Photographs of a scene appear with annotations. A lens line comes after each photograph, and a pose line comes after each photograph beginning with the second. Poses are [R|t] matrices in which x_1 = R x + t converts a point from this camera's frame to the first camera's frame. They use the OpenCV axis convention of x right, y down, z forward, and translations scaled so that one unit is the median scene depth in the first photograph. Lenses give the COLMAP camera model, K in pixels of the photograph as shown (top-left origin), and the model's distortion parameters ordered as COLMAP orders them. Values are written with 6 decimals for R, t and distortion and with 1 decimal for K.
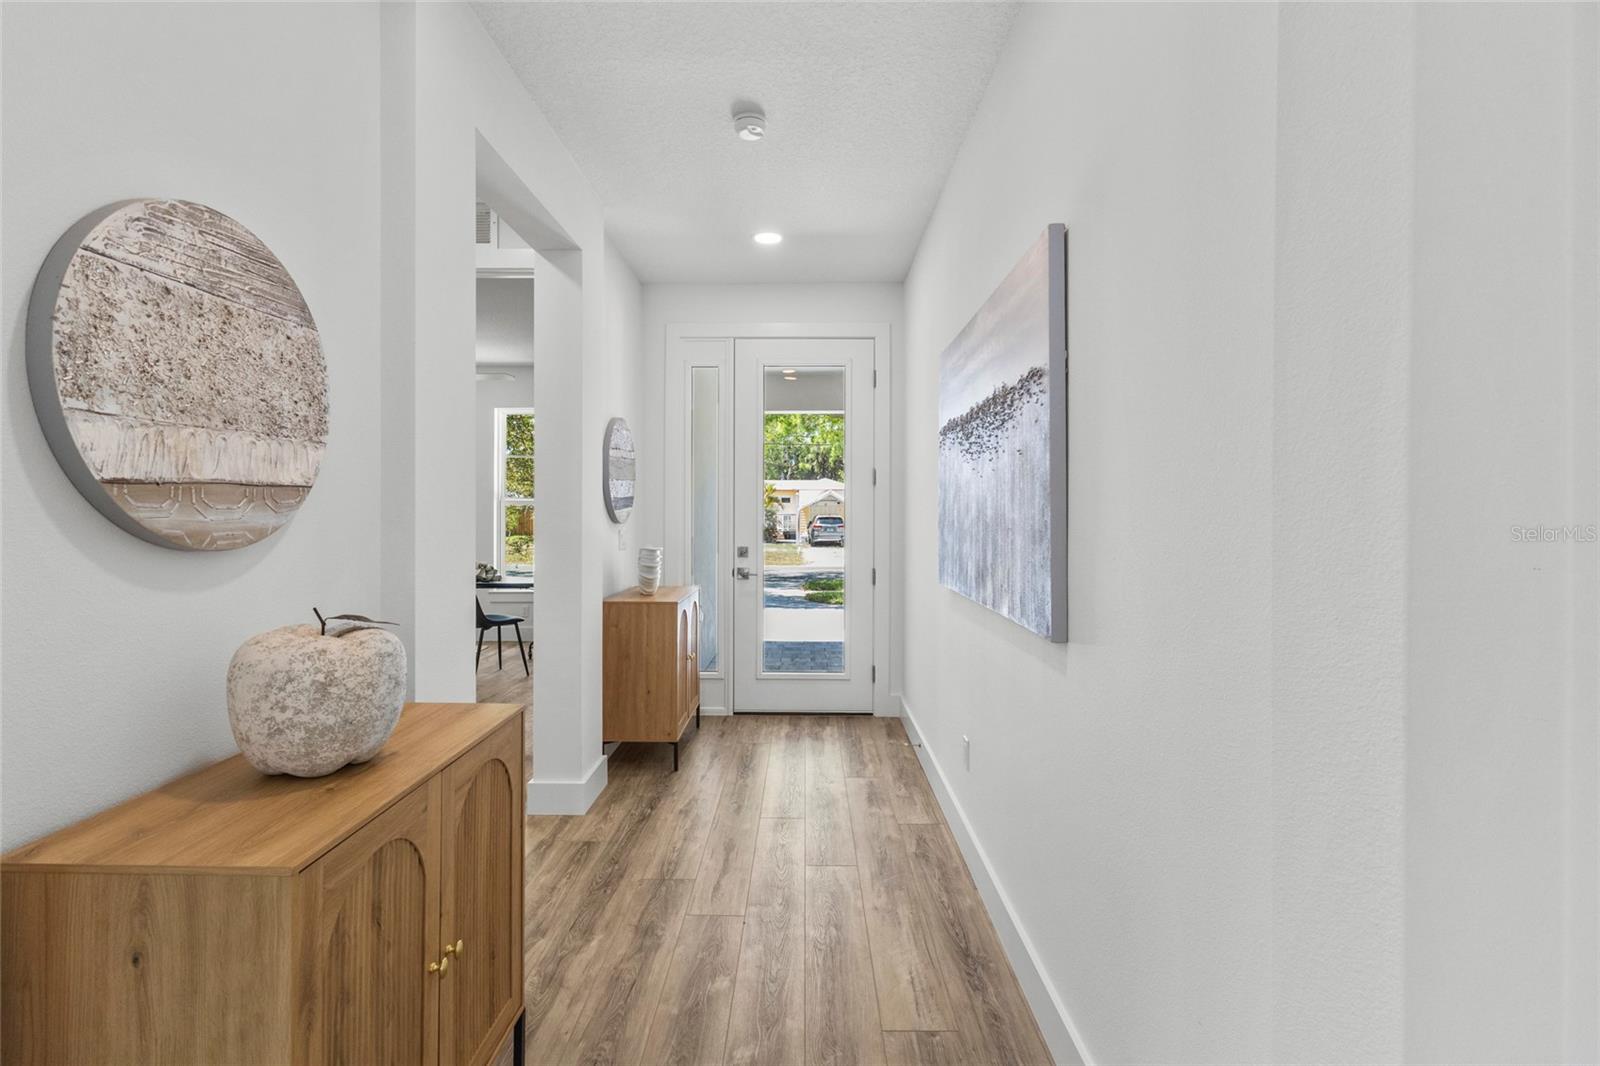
lens RADIAL K [[741.7, 0, 802.0], [0, 741.7, 502.1], [0, 0, 1]] dist [0.002449, 0.002894]
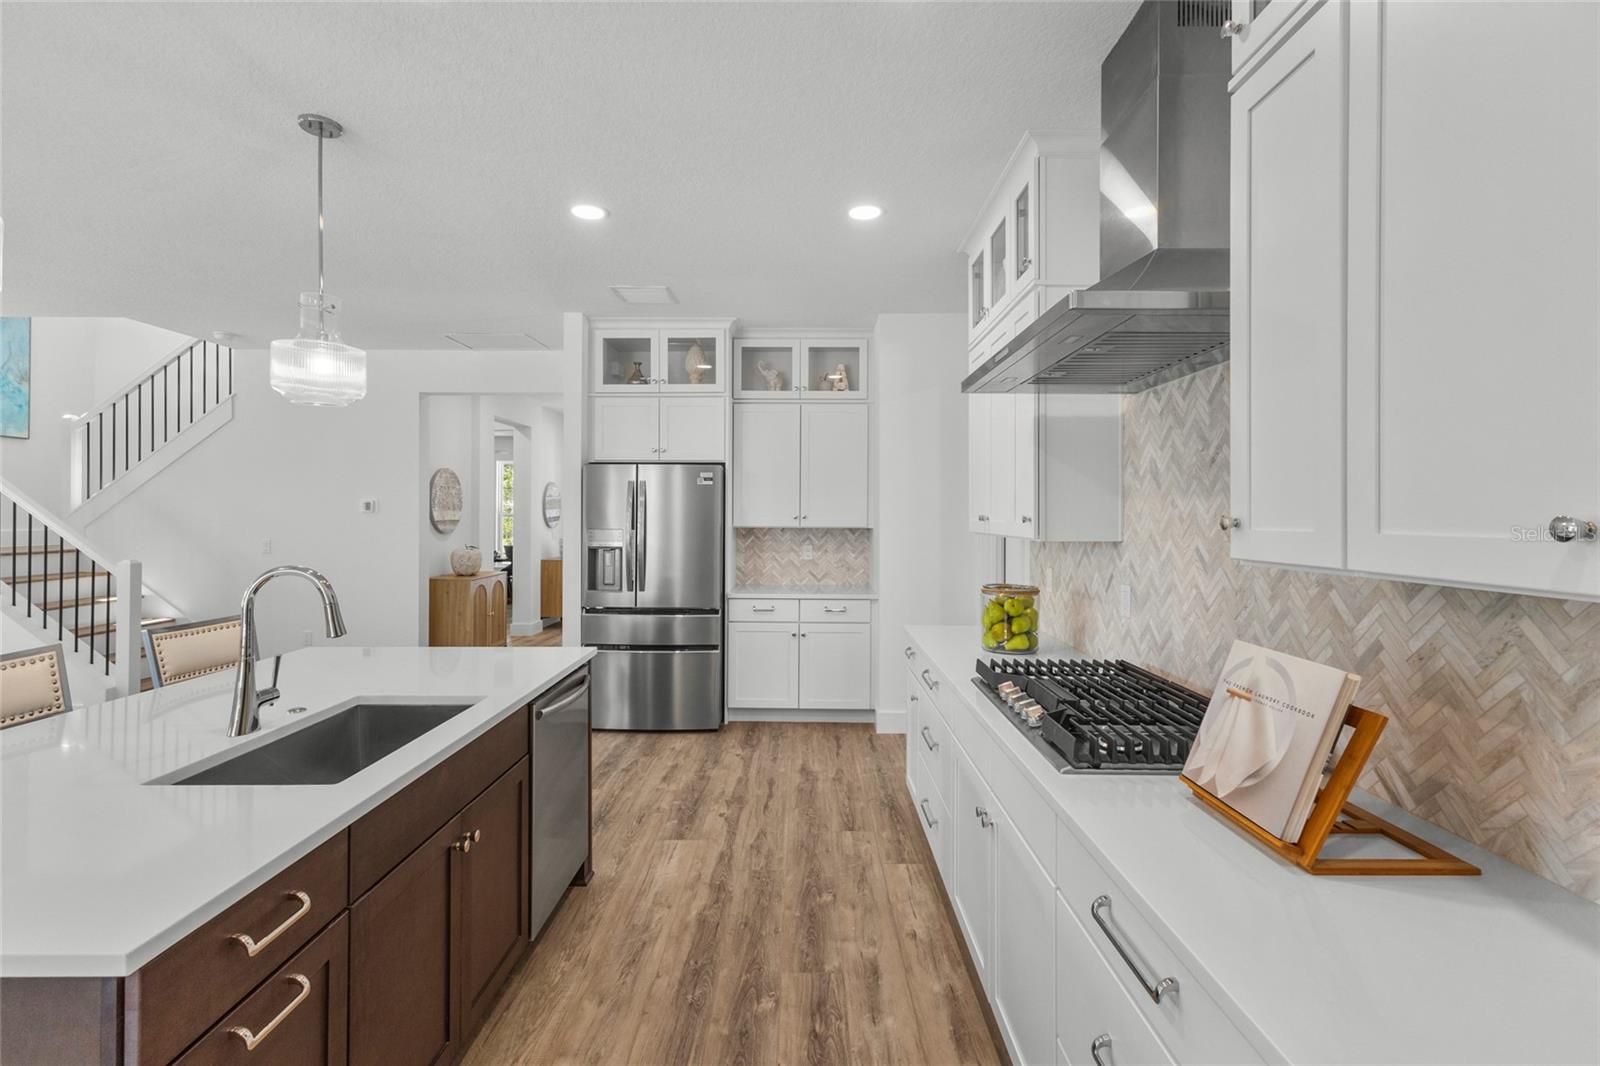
lens RADIAL K [[741.7, 0, 798.0], [0, 741.7, 514.9], [0, 0, 1]] dist [0.002449, 0.002894]
pose [[0.999977, 0.000955, -0.006738, 1.093555], [-0.000874, 0.999927, 0.012034, -0.082761], [0.006749, -0.012028, 0.999905, -2.673362]]
